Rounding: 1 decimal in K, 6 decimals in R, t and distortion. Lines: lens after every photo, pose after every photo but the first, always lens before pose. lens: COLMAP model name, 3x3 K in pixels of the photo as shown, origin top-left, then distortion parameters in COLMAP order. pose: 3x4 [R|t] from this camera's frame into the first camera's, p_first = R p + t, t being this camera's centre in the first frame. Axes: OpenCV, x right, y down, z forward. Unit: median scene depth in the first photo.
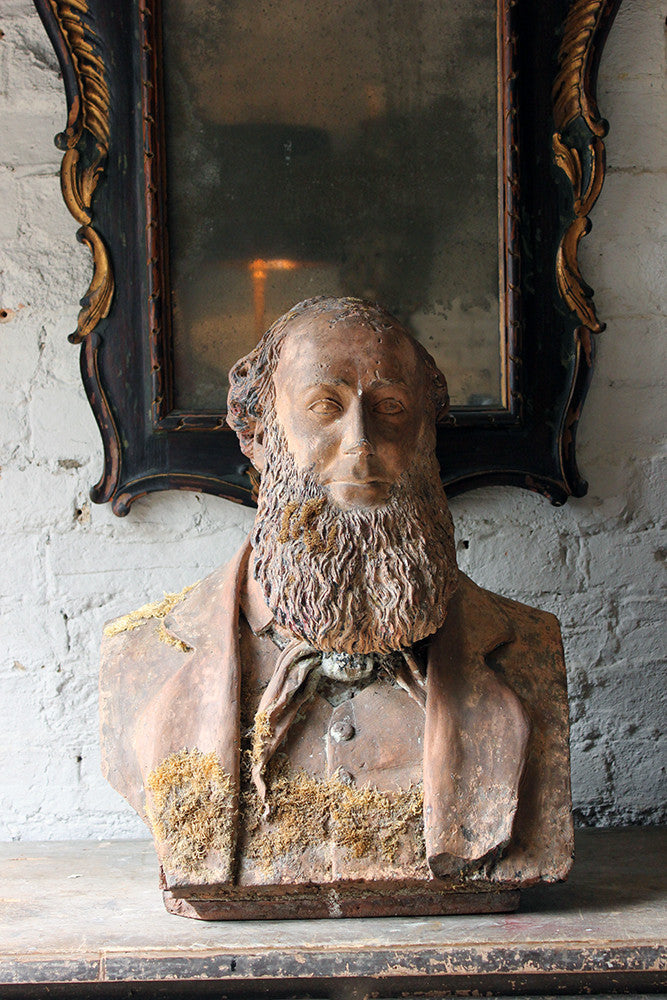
lens RADIAL K [[1735.1, 0, 347.2], [0, 1735.1, 511.5], [0, 0, 1]] dist [0.018296, 0.000000]
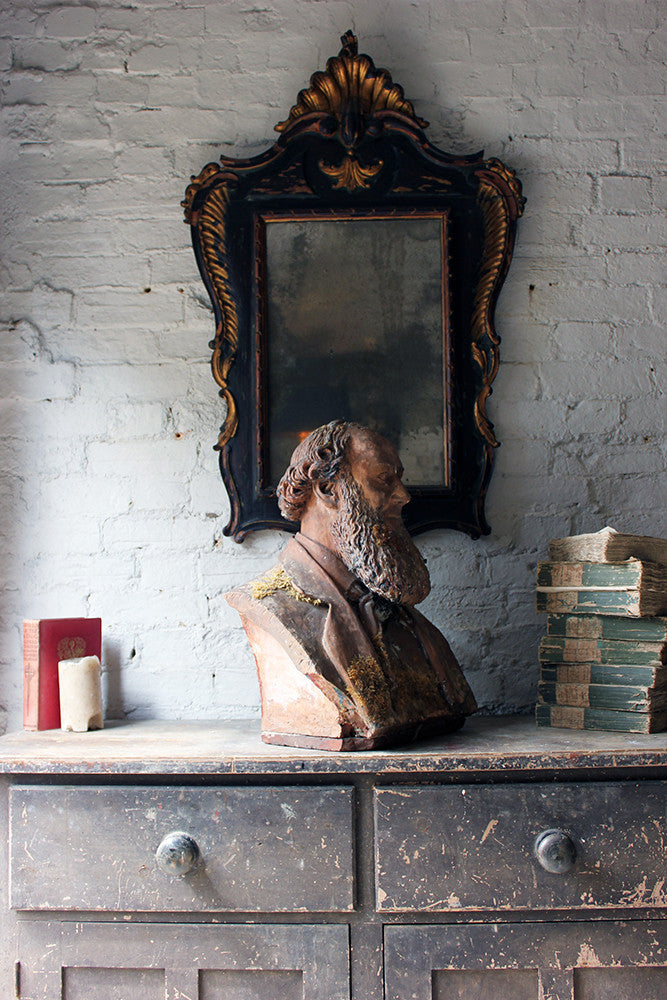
lens RADIAL K [[1000.9, 0, 343.1], [0, 1000.9, 497.9], [0, 0, 1]] dist [-0.088840, 0.000000]
pose [[0.999932, 0.010194, -0.005672, -0.013921], [-0.010675, 0.995649, -0.092573, 0.052619], [0.004704, 0.092627, 0.995690, -0.067750]]
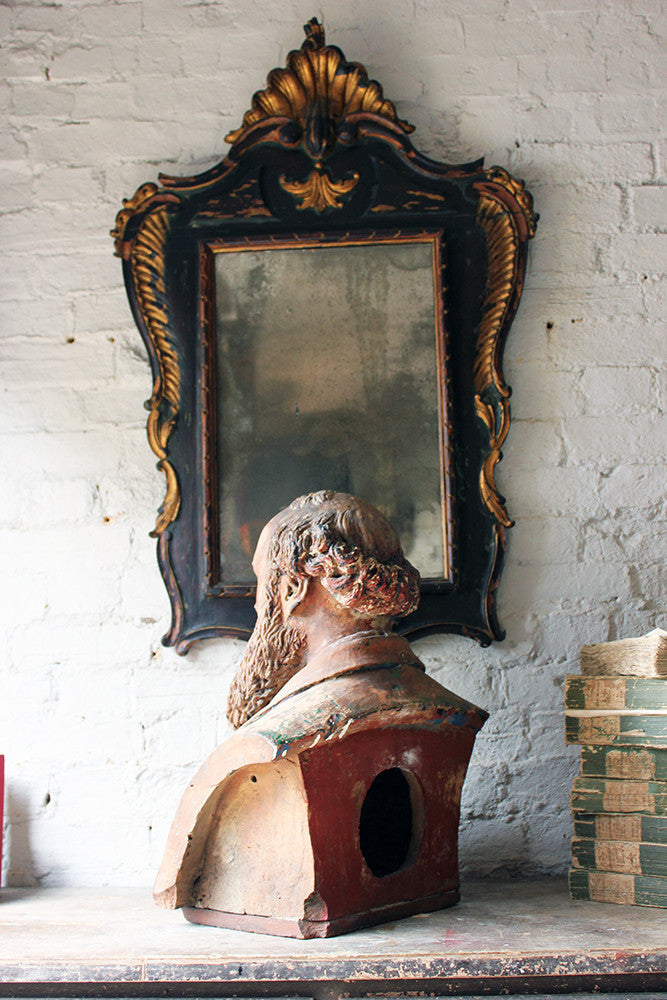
lens RADIAL K [[1096.8, 0, 328.8], [0, 1096.8, 500.6], [0, 0, 1]] dist [-0.081377, 0.000000]
pose [[0.999327, -0.008527, -0.035667, 0.025748], [0.002046, 0.984040, -0.177938, 0.038081], [0.036615, 0.177745, 0.983395, 0.086112]]
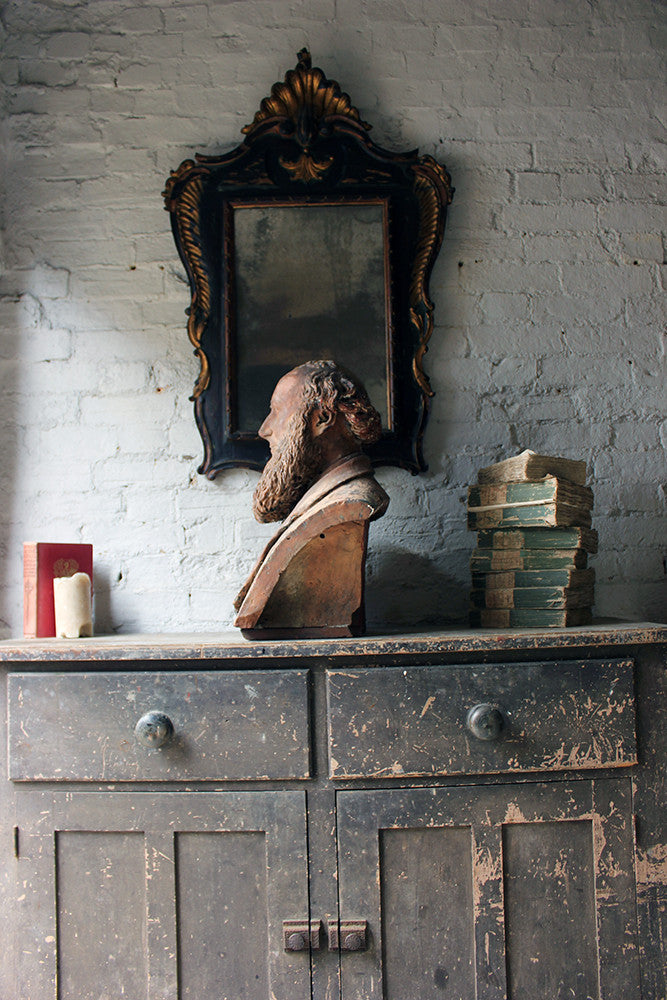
lens RADIAL K [[835.8, 0, 331.8], [0, 835.8, 494.3], [0, 0, 1]] dist [-0.152903, 0.107422]
pose [[0.999769, 0.002888, 0.021293, -0.003233], [-0.000659, 0.994585, -0.103927, 0.127728], [-0.021478, 0.103889, 0.994357, -0.024745]]
